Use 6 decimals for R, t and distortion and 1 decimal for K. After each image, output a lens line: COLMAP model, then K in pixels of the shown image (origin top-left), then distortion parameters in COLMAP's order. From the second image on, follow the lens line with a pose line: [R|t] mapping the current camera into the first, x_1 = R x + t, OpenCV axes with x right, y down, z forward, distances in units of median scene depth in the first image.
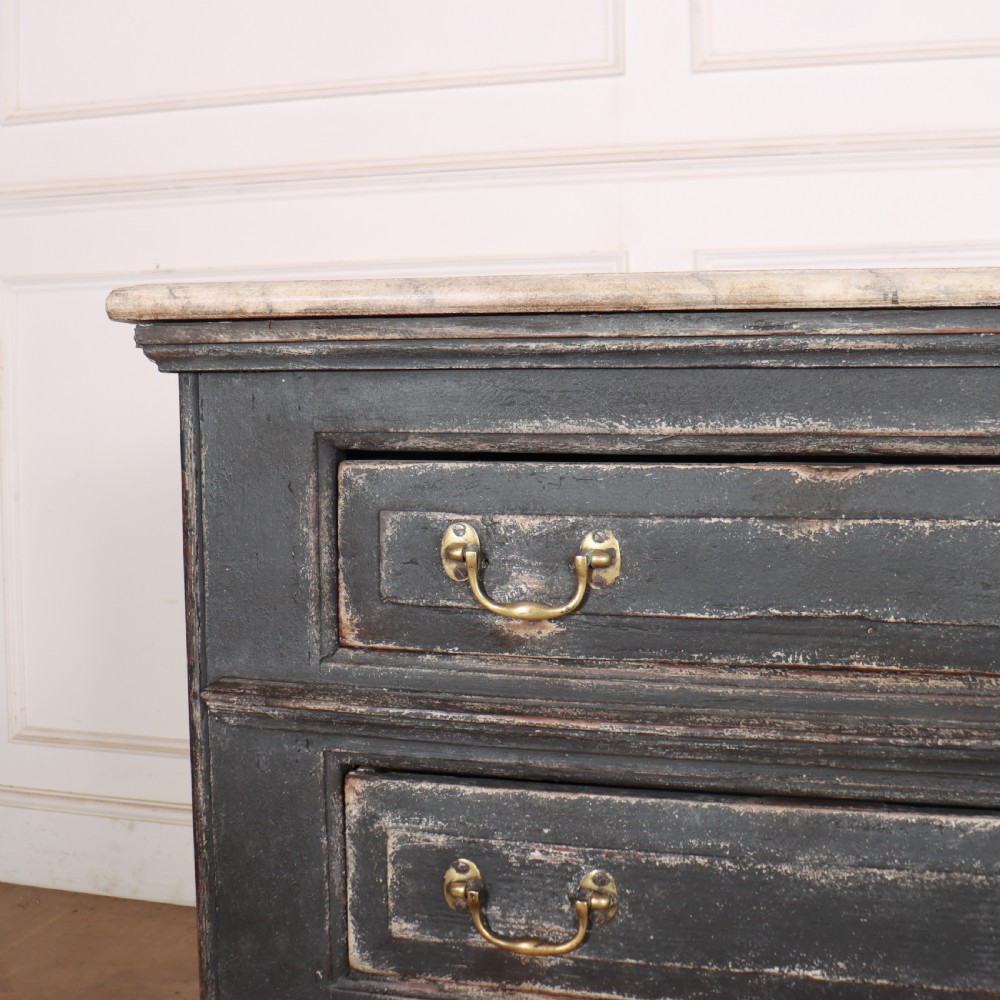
lens RADIAL K [[1324.6, 0, 454.2], [0, 1324.6, 423.4], [0, 0, 1]] dist [-0.177330, 0.162133]
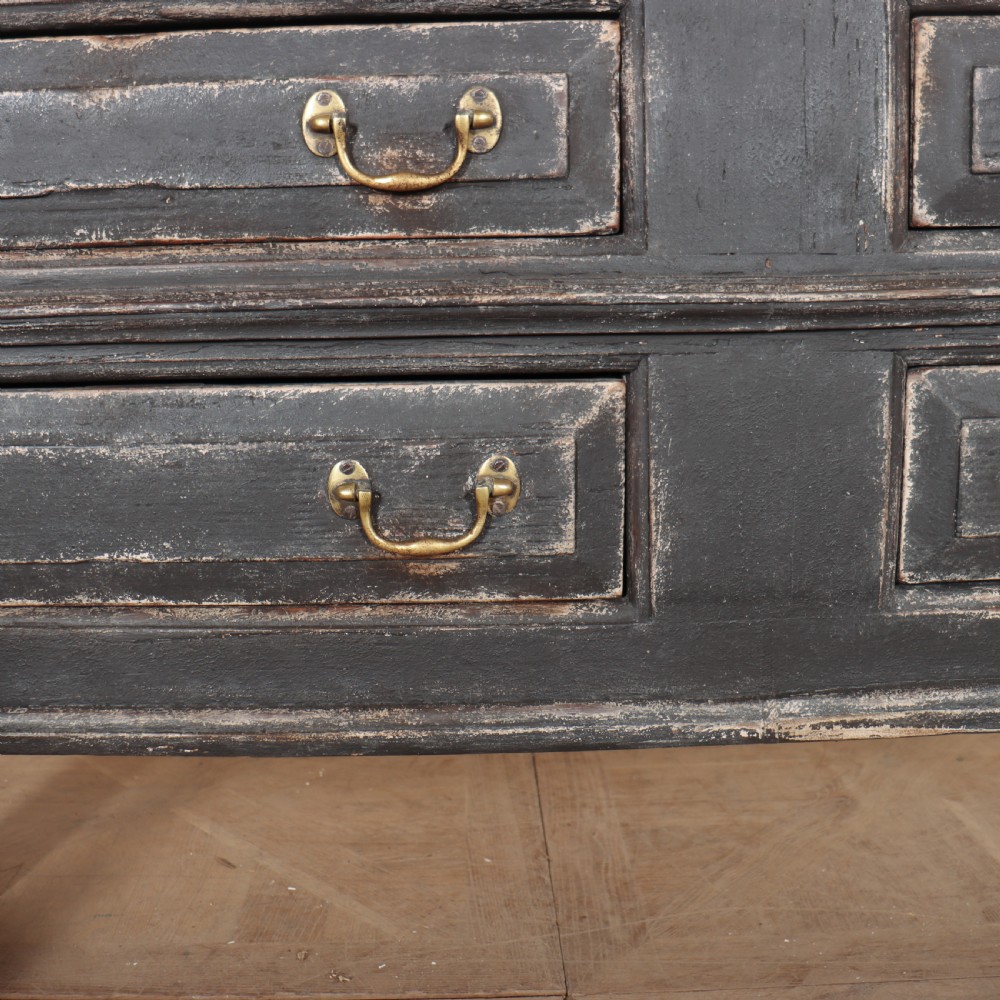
lens RADIAL K [[1207.2, 0, 444.6], [0, 1207.2, 468.8], [0, 0, 1]] dist [-0.174241, 0.136976]
pose [[0.967195, -0.061047, 0.246590, 0.273503], [0.022294, 0.987349, 0.156988, 0.212400], [-0.253054, -0.146340, 0.956320, 0.051940]]
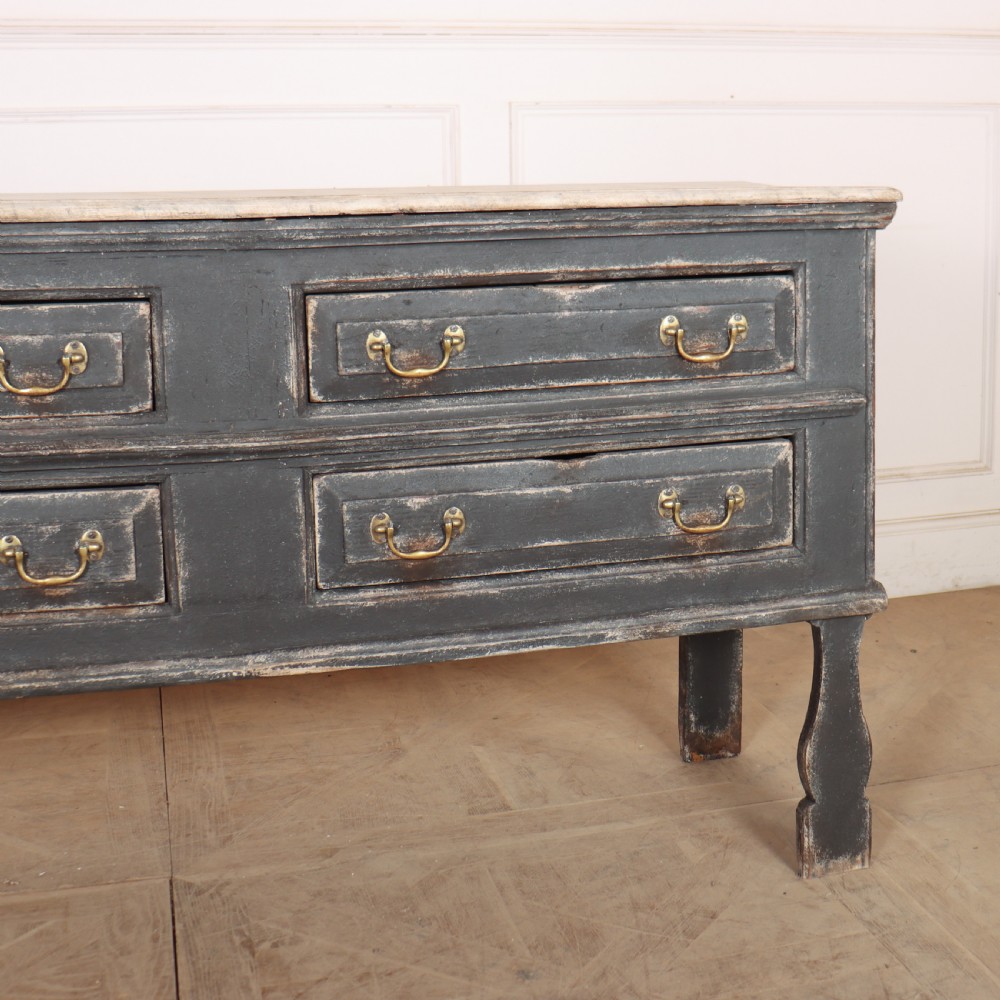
lens RADIAL K [[1588.2, 0, 630.2], [0, 1588.2, 398.8], [0, 0, 1]] dist [-0.189363, 0.180392]
pose [[0.841541, -0.073159, 0.535217, 0.021776], [0.002658, 0.991335, 0.131328, -0.115844], [-0.540187, -0.109095, 0.834444, -1.277716]]
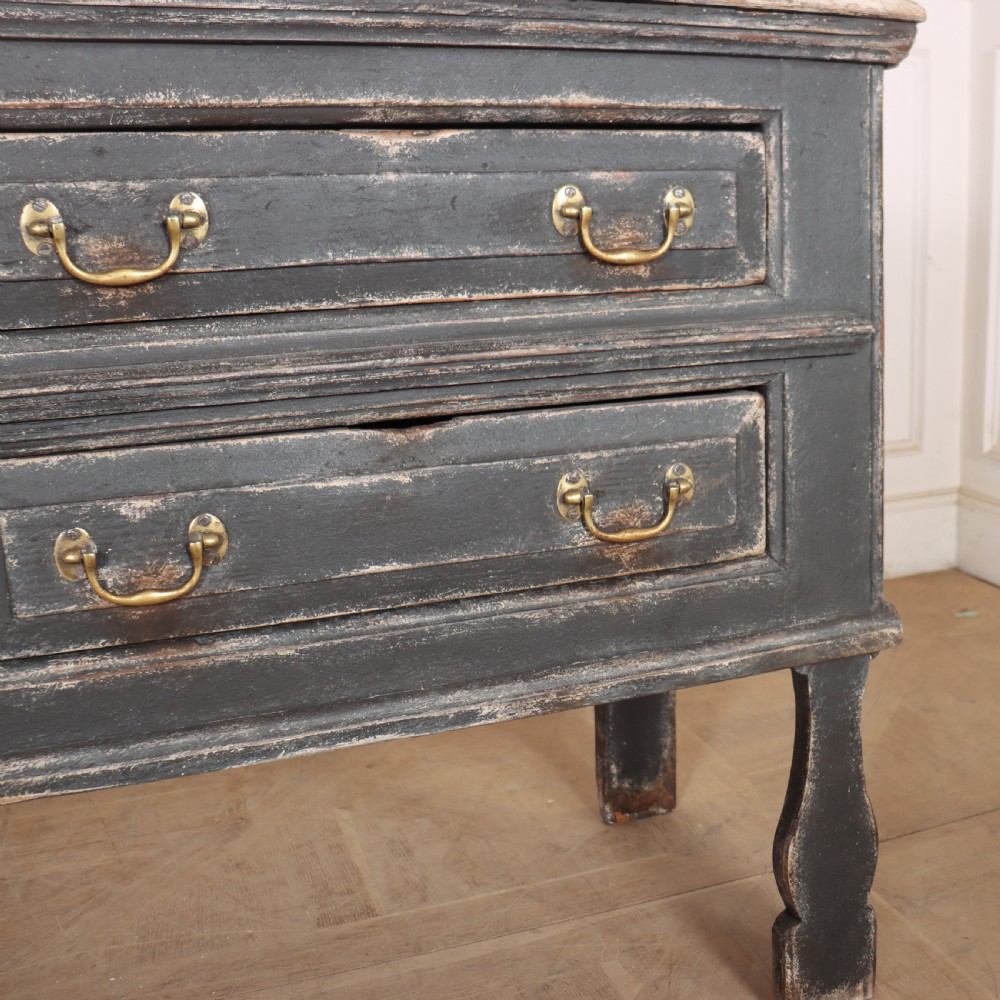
lens RADIAL K [[1212.6, 0, 671.4], [0, 1212.6, 477.1], [0, 0, 1]] dist [-0.185786, 0.164968]
pose [[0.778913, -0.124620, 0.614625, 0.720290], [0.011662, 0.982766, 0.184485, 0.130901], [-0.627023, -0.136530, 0.766943, -0.248035]]
